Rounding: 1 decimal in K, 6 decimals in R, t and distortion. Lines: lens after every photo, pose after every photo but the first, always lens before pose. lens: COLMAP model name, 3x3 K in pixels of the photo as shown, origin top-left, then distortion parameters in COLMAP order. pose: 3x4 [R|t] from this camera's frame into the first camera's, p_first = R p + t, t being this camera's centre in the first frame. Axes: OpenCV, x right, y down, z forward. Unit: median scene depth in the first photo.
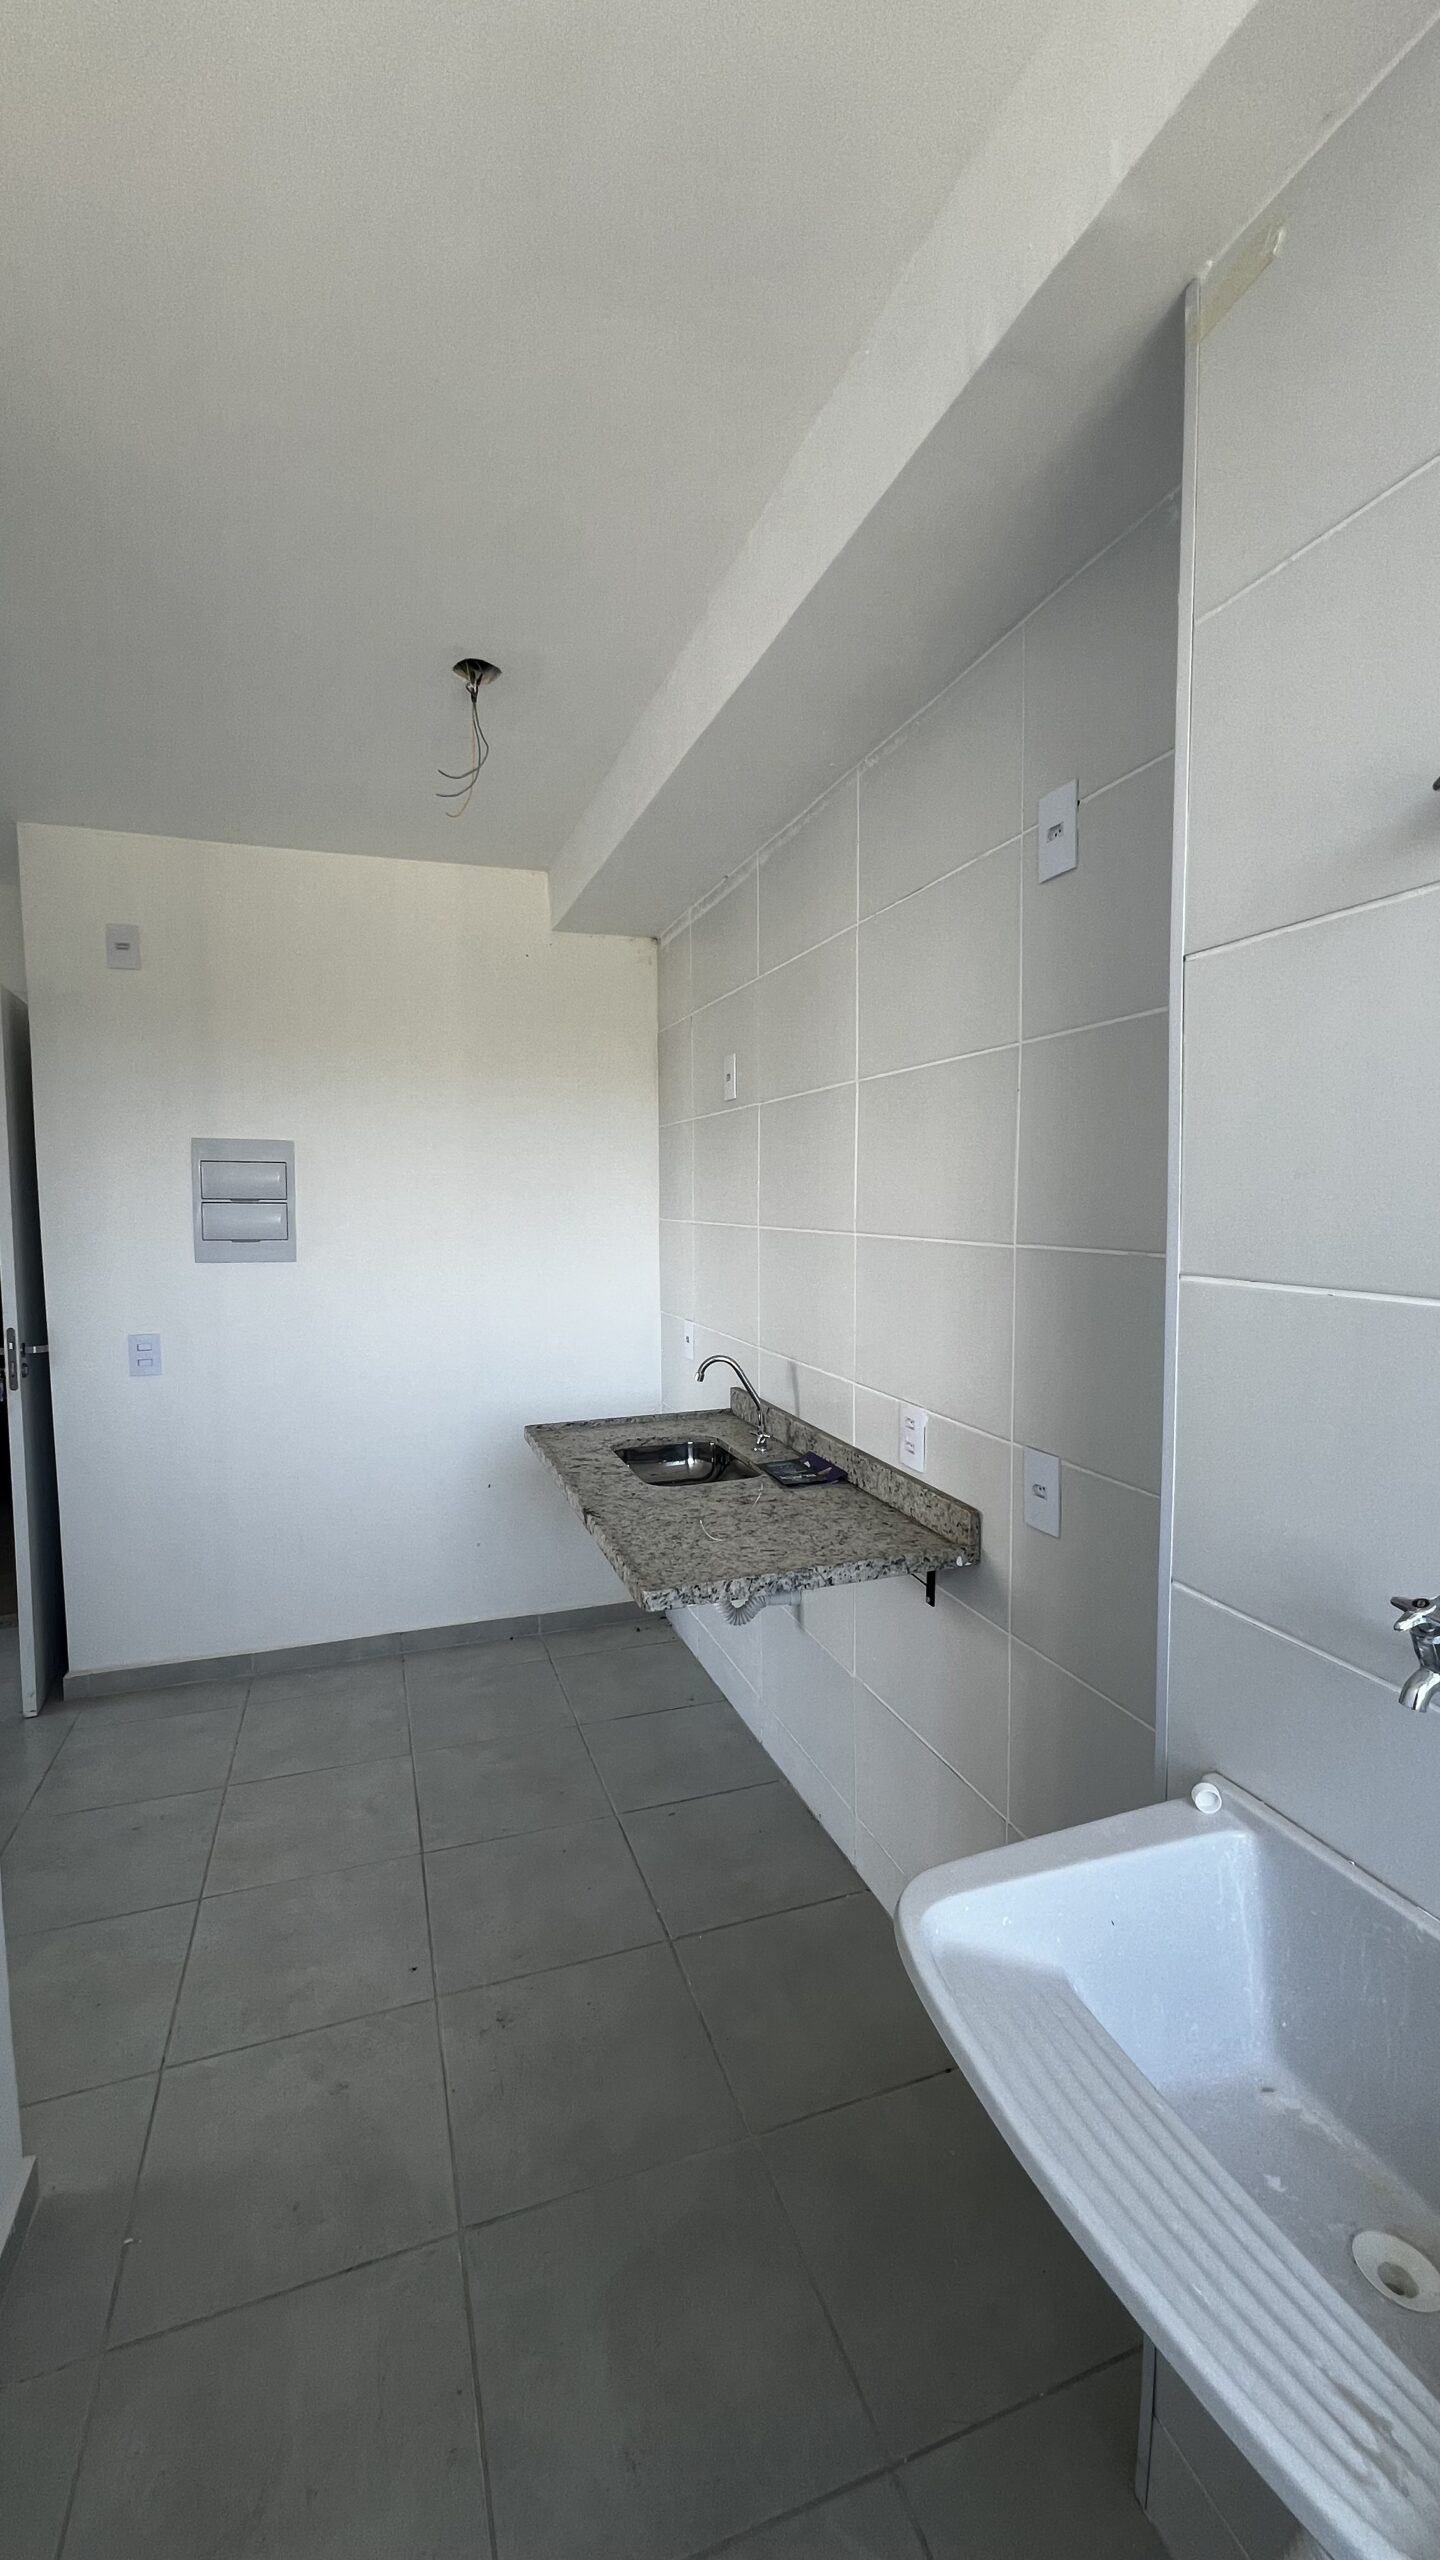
lens RADIAL K [[1023.6, 0, 719.4], [0, 1023.6, 1277.2], [0, 0, 1]] dist [-0.001389, 0.000239]
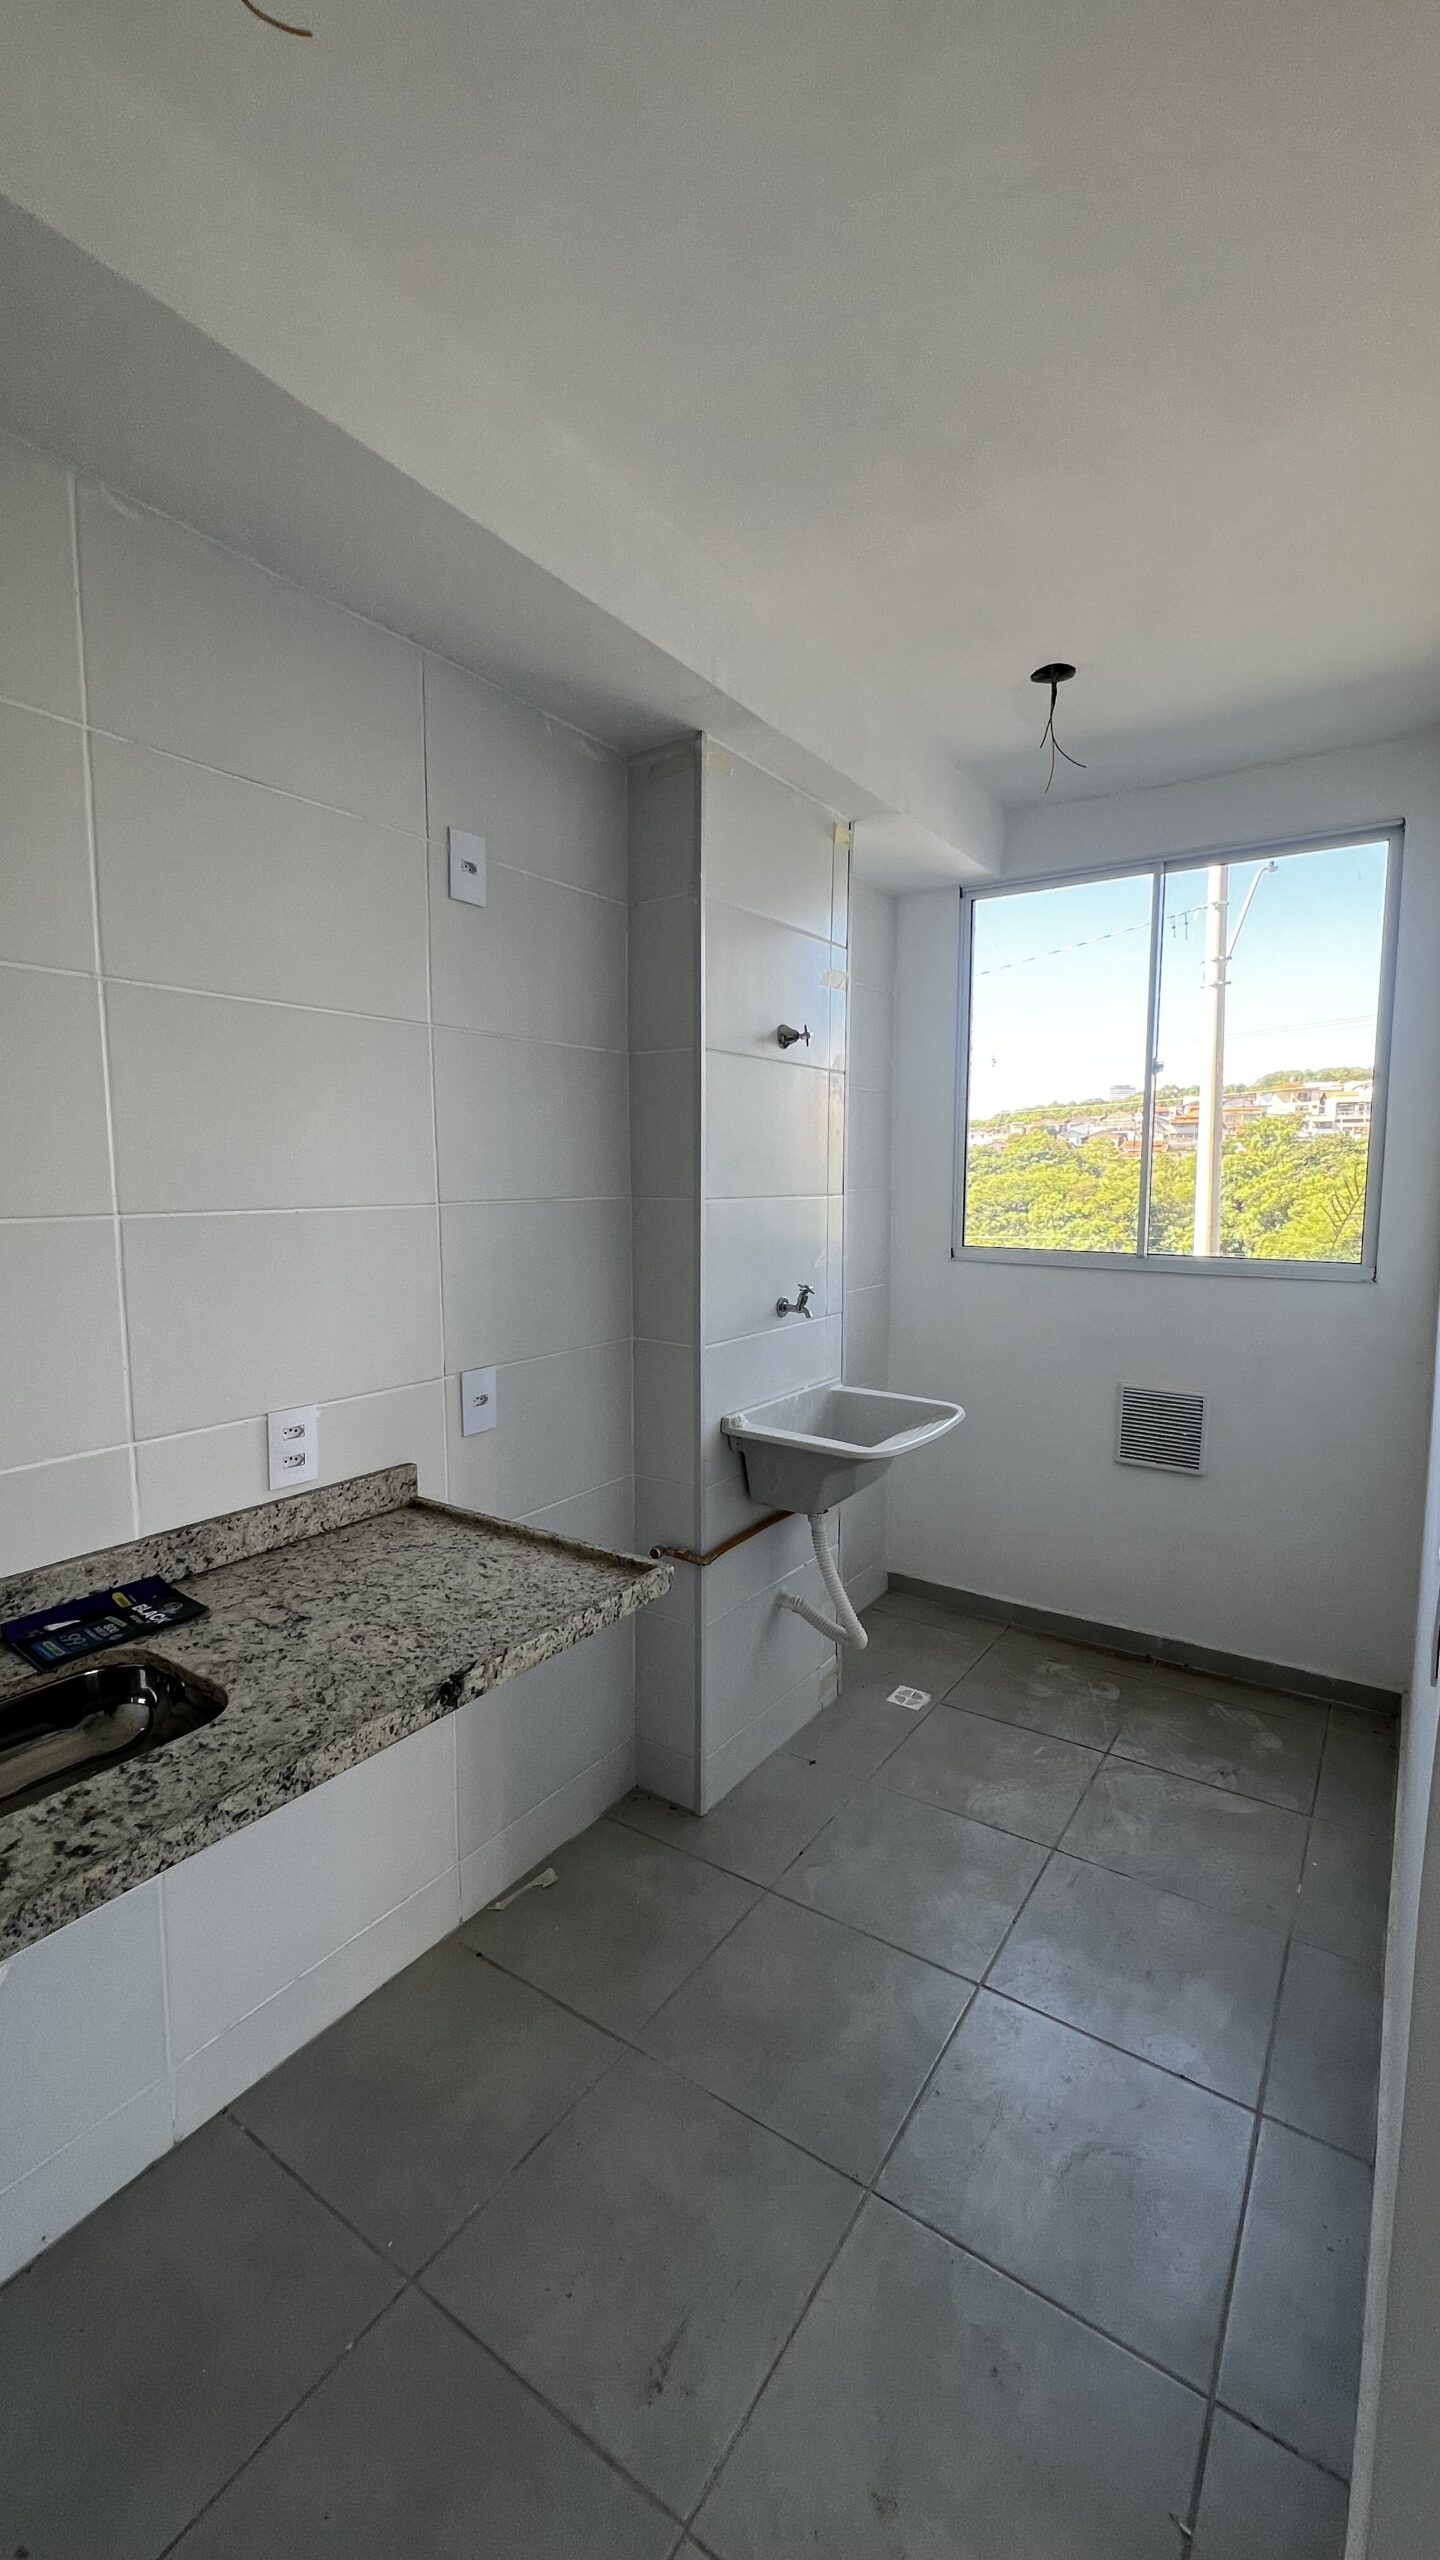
lens RADIAL K [[1023.6, 0, 719.4], [0, 1023.6, 1277.2], [0, 0, 1]] dist [-0.001389, 0.000239]
pose [[-0.589671, -0.076168, 0.804044, -0.676063], [0.069176, 0.987121, 0.144243, -0.078044], [-0.804676, 0.140676, -0.576808, 1.174847]]
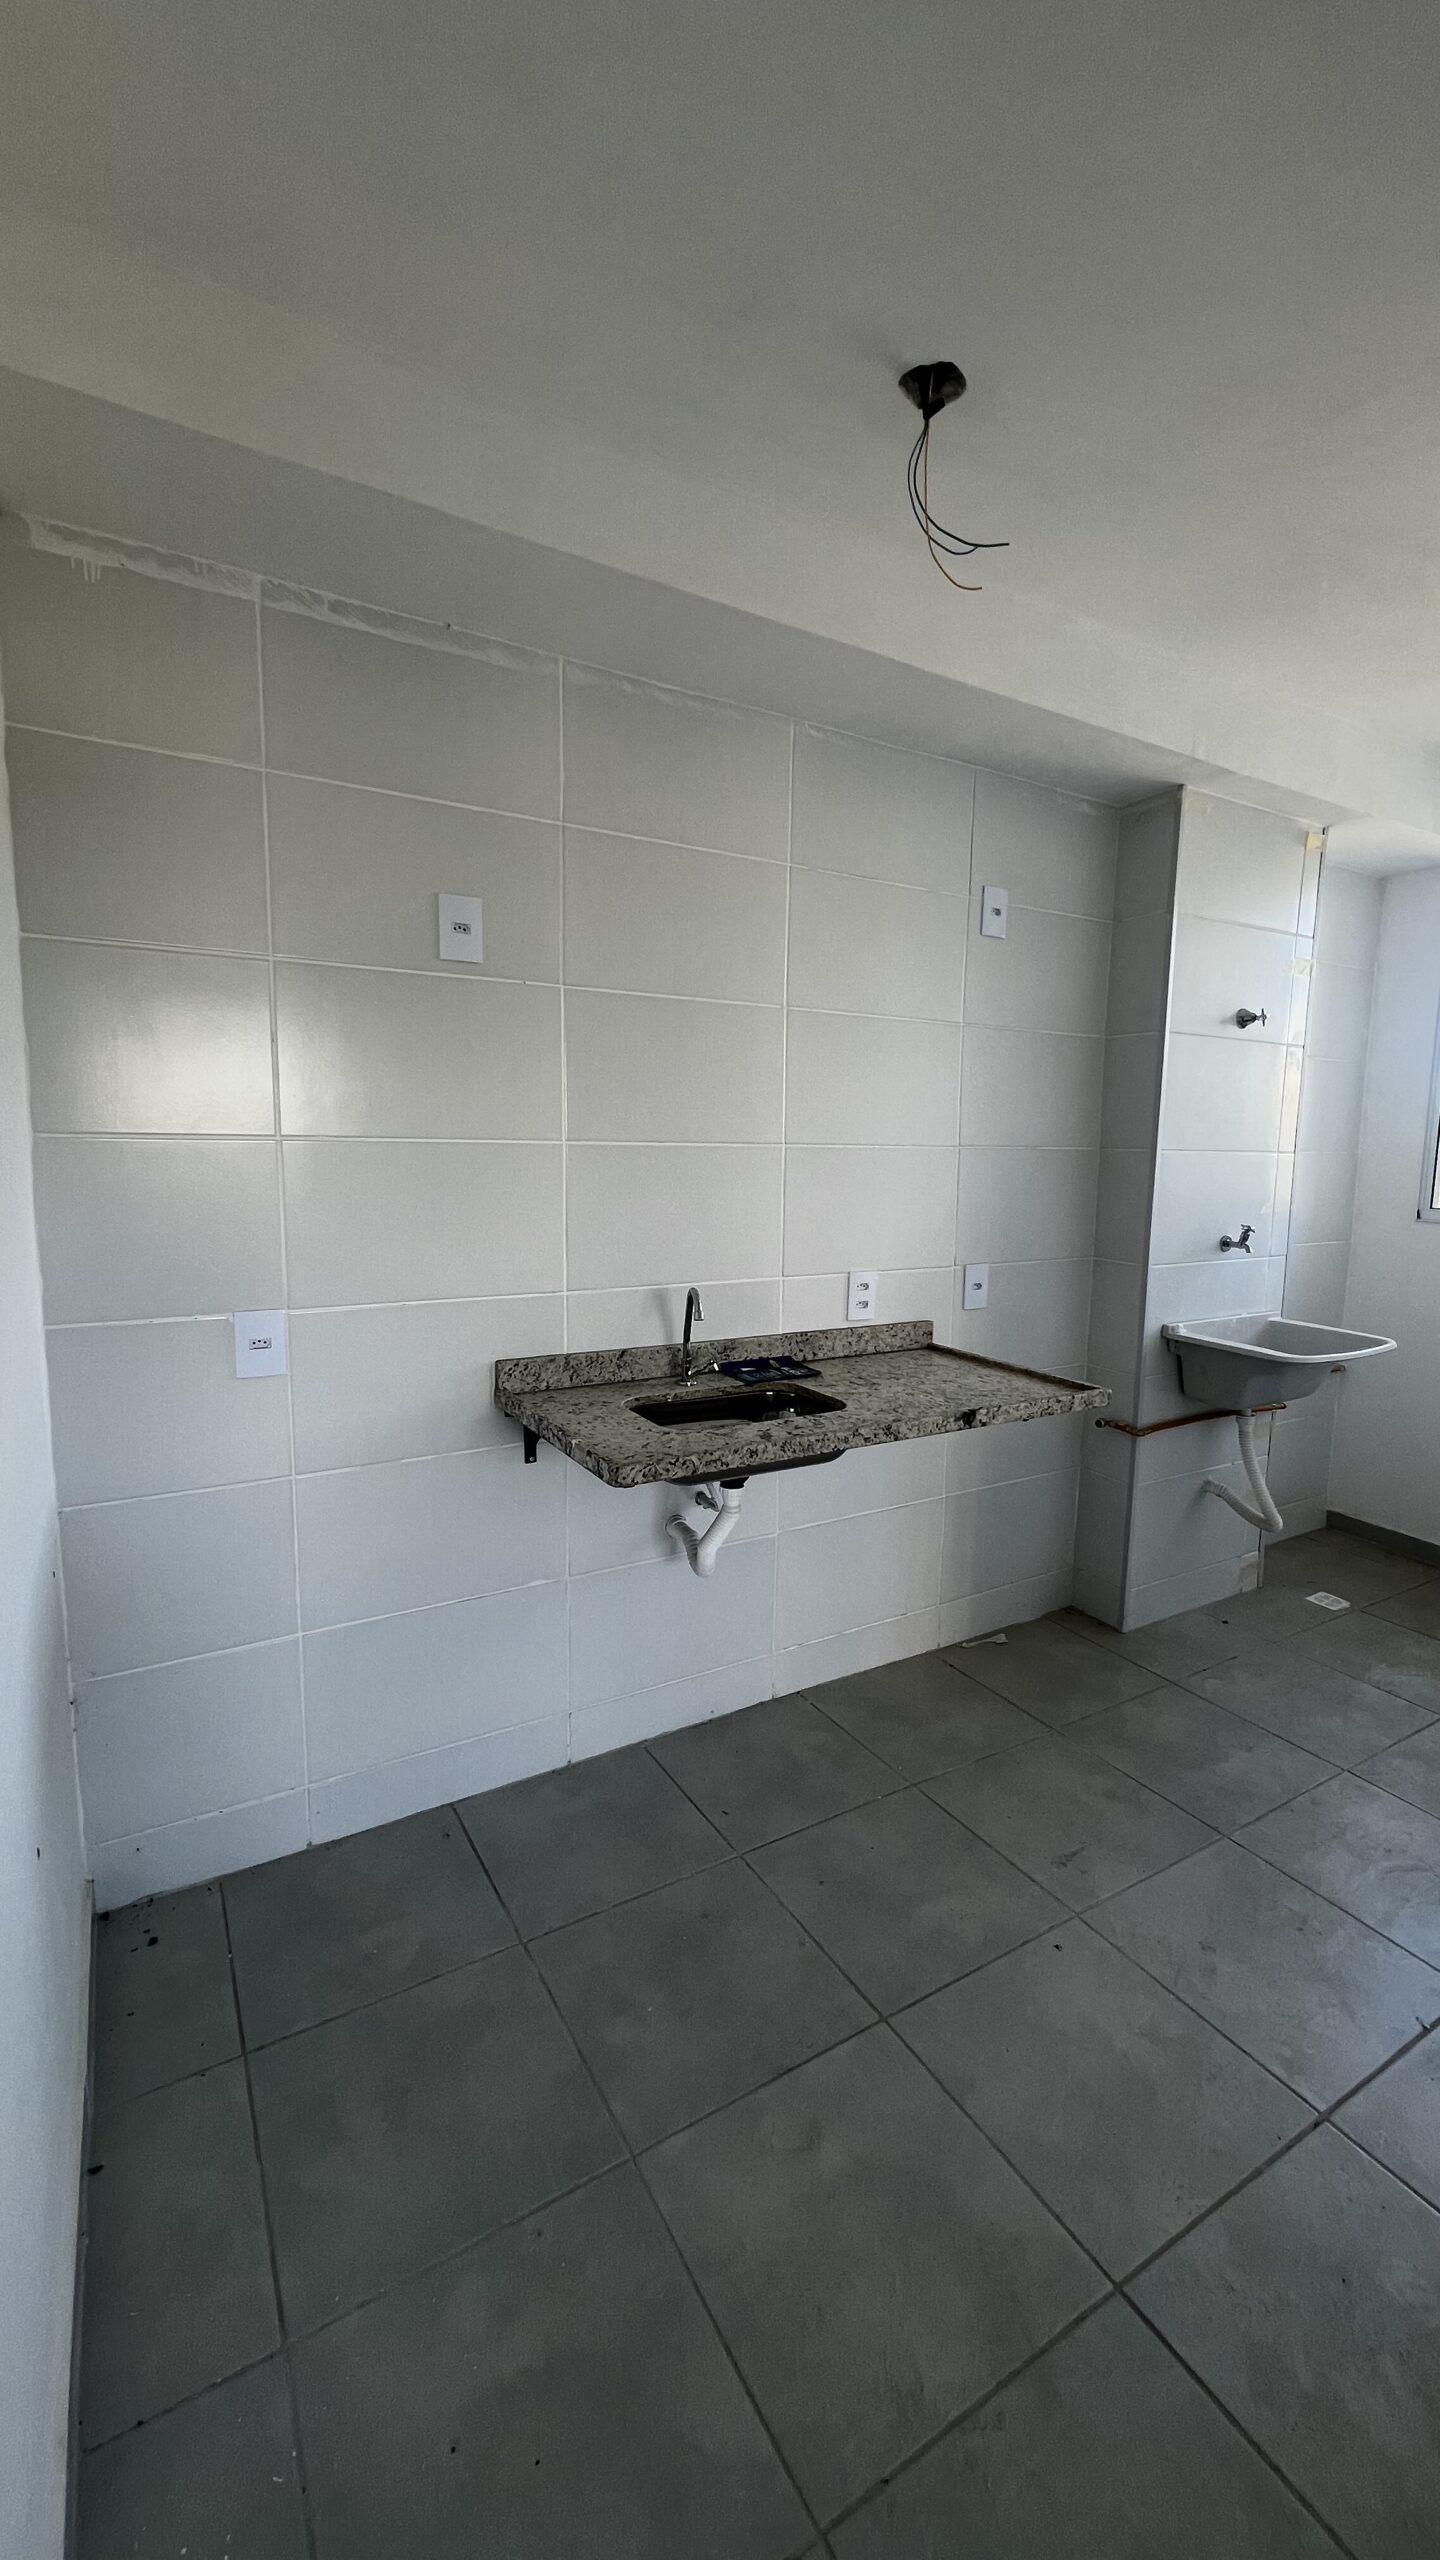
lens RADIAL K [[1023.6, 0, 719.4], [0, 1023.6, 1277.2], [0, 0, 1]] dist [-0.001389, 0.000239]
pose [[-0.188953, -0.122179, 0.974356, -1.062338], [0.065898, 0.988415, 0.136721, -0.062534], [-0.979773, 0.090042, -0.178712, 1.407538]]
